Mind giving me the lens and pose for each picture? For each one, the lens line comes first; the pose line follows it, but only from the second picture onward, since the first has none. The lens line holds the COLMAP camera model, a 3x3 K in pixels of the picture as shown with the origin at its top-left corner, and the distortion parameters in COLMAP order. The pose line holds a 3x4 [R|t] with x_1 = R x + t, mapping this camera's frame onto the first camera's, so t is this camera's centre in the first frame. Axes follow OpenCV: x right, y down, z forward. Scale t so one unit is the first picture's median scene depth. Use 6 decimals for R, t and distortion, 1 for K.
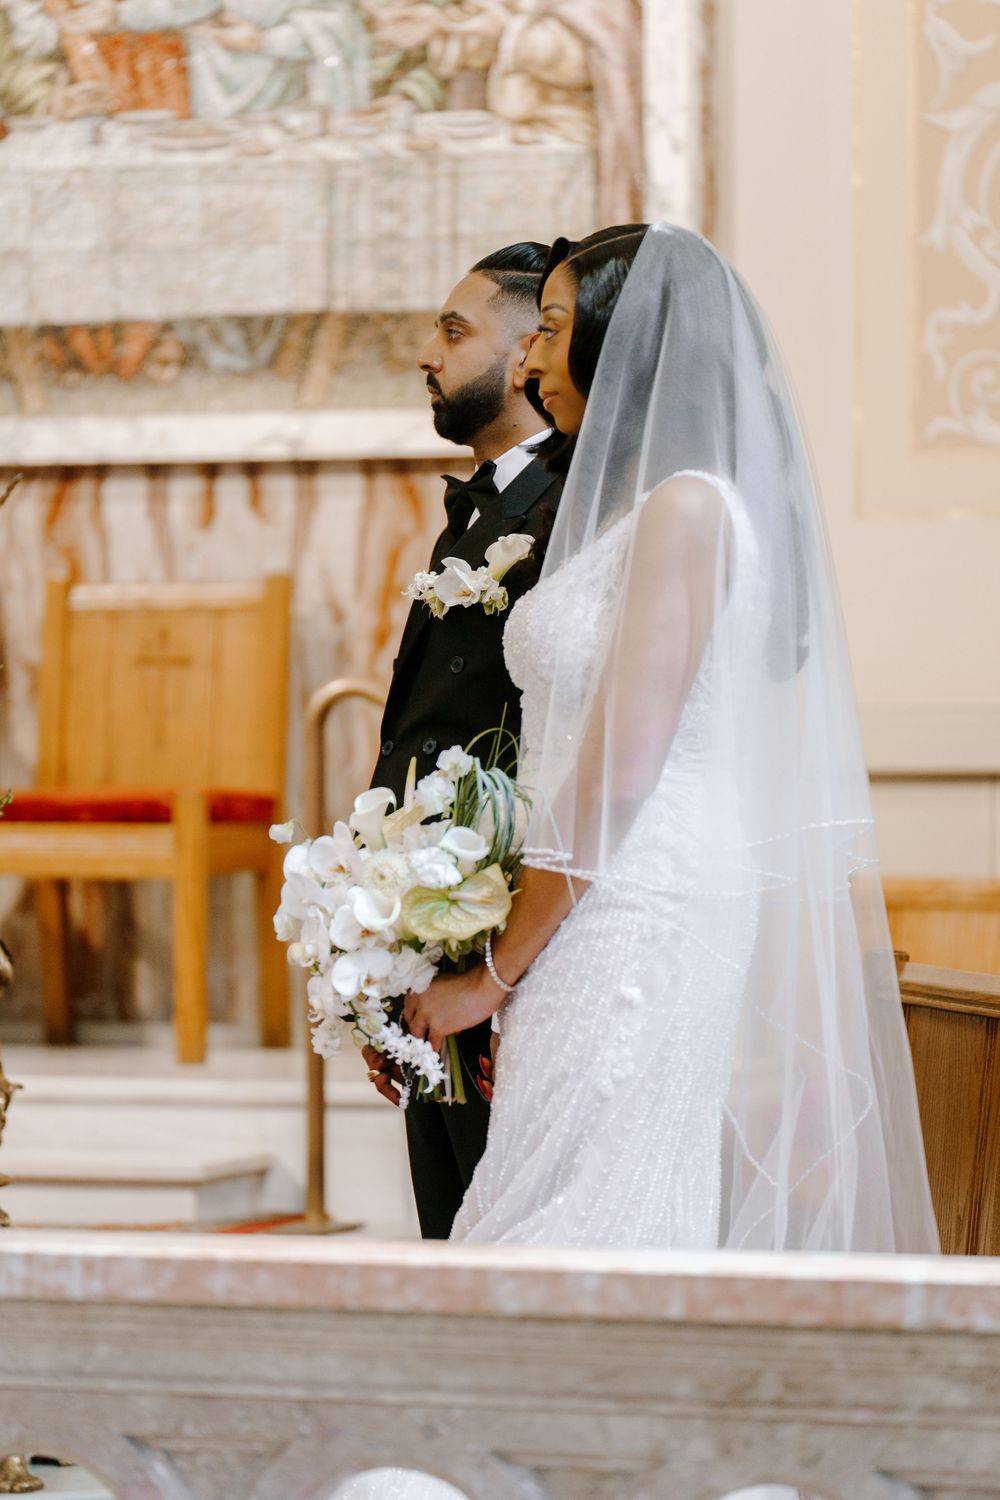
lens RADIAL K [[5920.1, 0, 499.9], [0, 5920.1, 750.1], [0, 0, 1]] dist [0.001855, 0.000000]
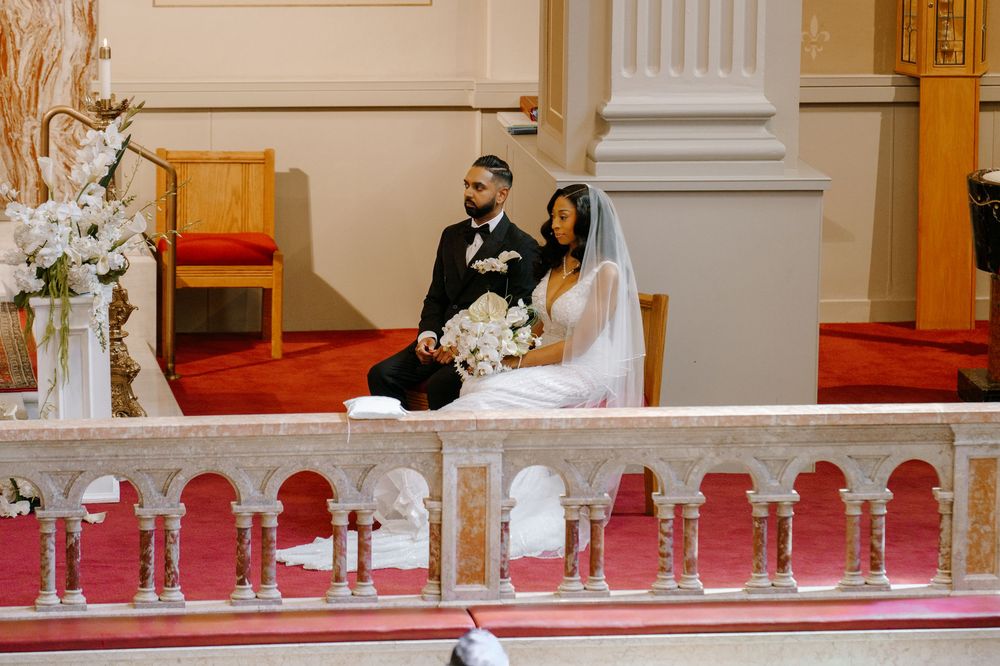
lens RADIAL K [[5075.9, 0, 501.0], [0, 5075.9, 337.4], [0, 0, 1]] dist [0.121142, 0.000000]
pose [[0.866620, -0.073052, 0.493593, -1.852434], [-0.017297, 0.984231, 0.176038, -0.591138], [-0.498669, -0.161096, 0.851691, -1.968477]]
